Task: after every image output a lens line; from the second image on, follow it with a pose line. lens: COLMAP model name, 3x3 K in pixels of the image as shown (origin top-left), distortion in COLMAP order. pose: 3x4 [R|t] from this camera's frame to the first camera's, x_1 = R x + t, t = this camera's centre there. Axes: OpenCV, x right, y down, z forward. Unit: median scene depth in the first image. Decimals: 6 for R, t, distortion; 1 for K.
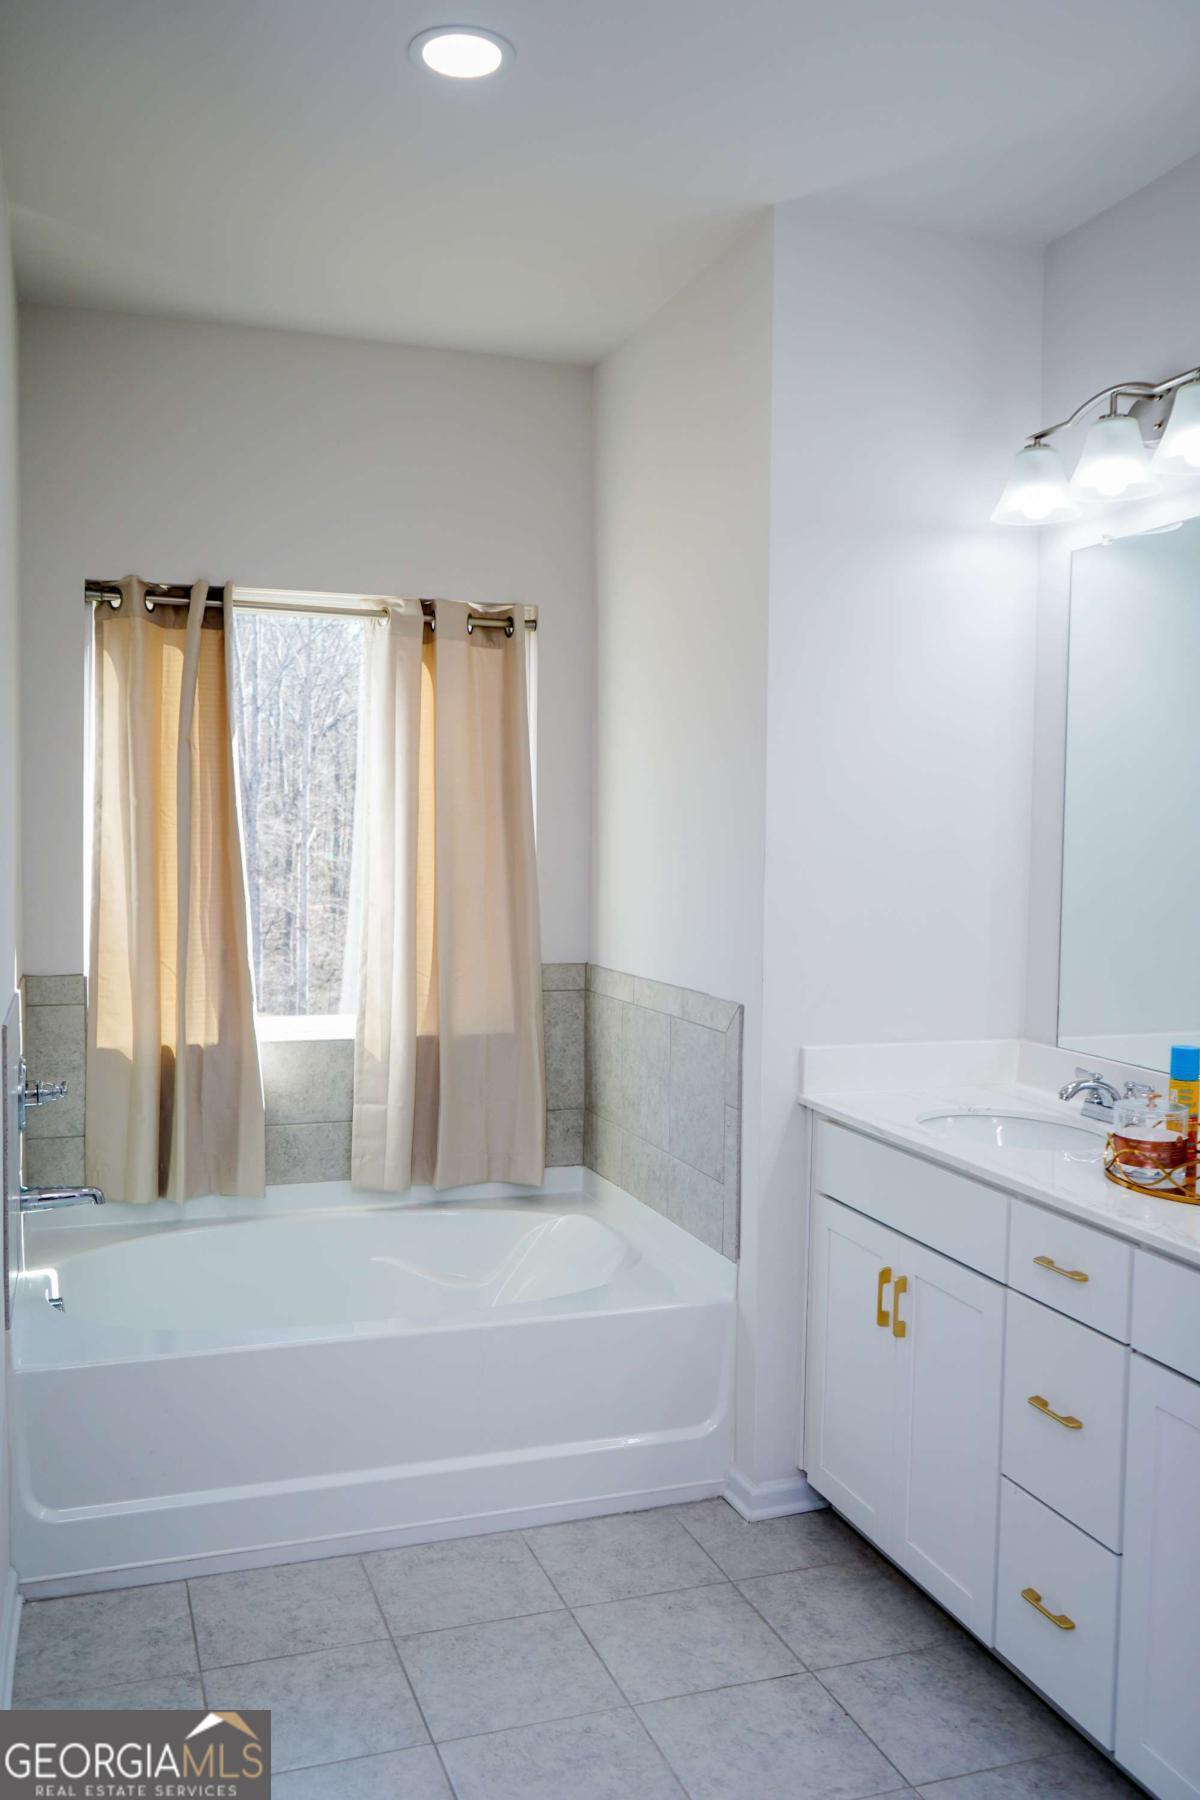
lens RADIAL K [[1436.2, 0, 591.2], [0, 1436.2, 899.8], [0, 0, 1]] dist [-0.006945, 0.007170]
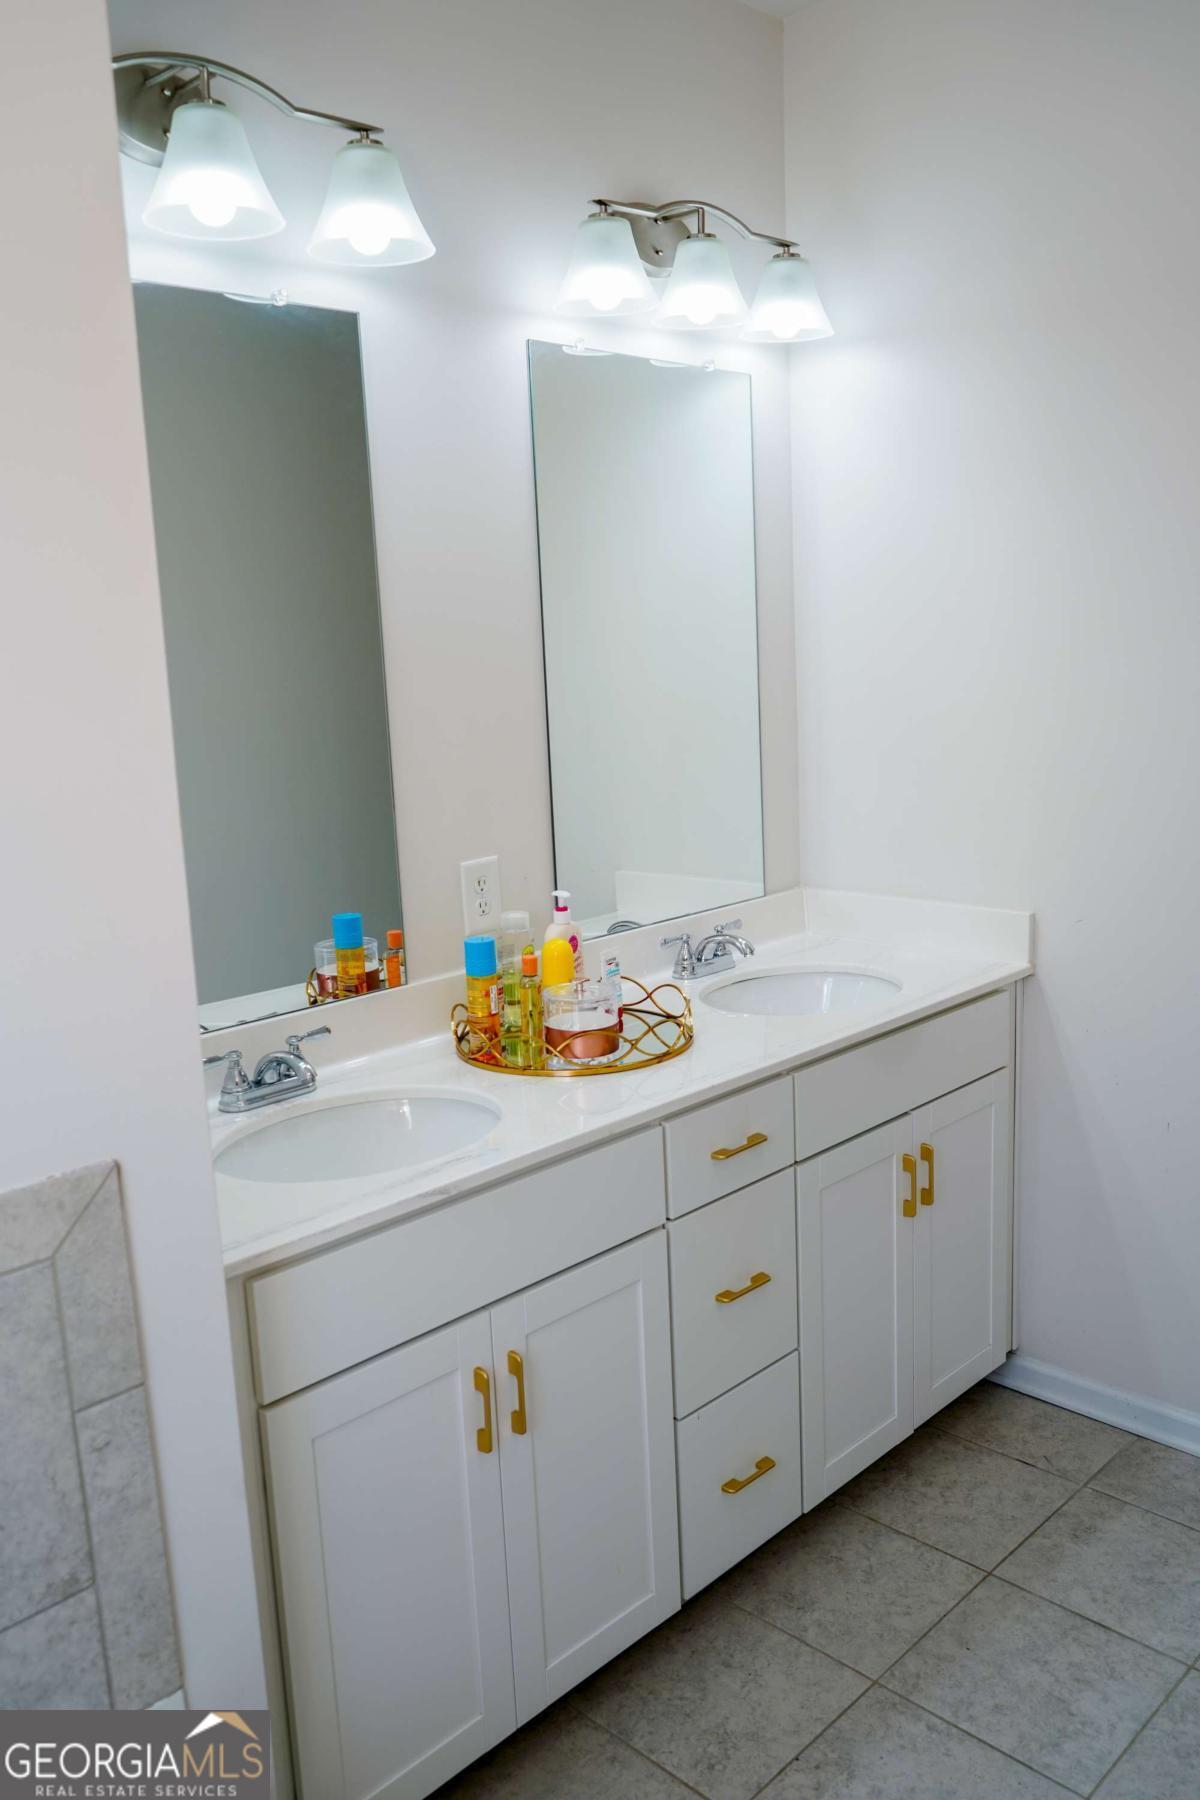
lens RADIAL K [[1436.2, 0, 591.2], [0, 1436.2, 899.8], [0, 0, 1]] dist [-0.006945, 0.007170]
pose [[-0.427775, -0.153583, 0.890742, -0.441406], [0.084233, 0.974397, 0.208460, -0.110773], [-0.899952, 0.164204, -0.403886, 1.356119]]
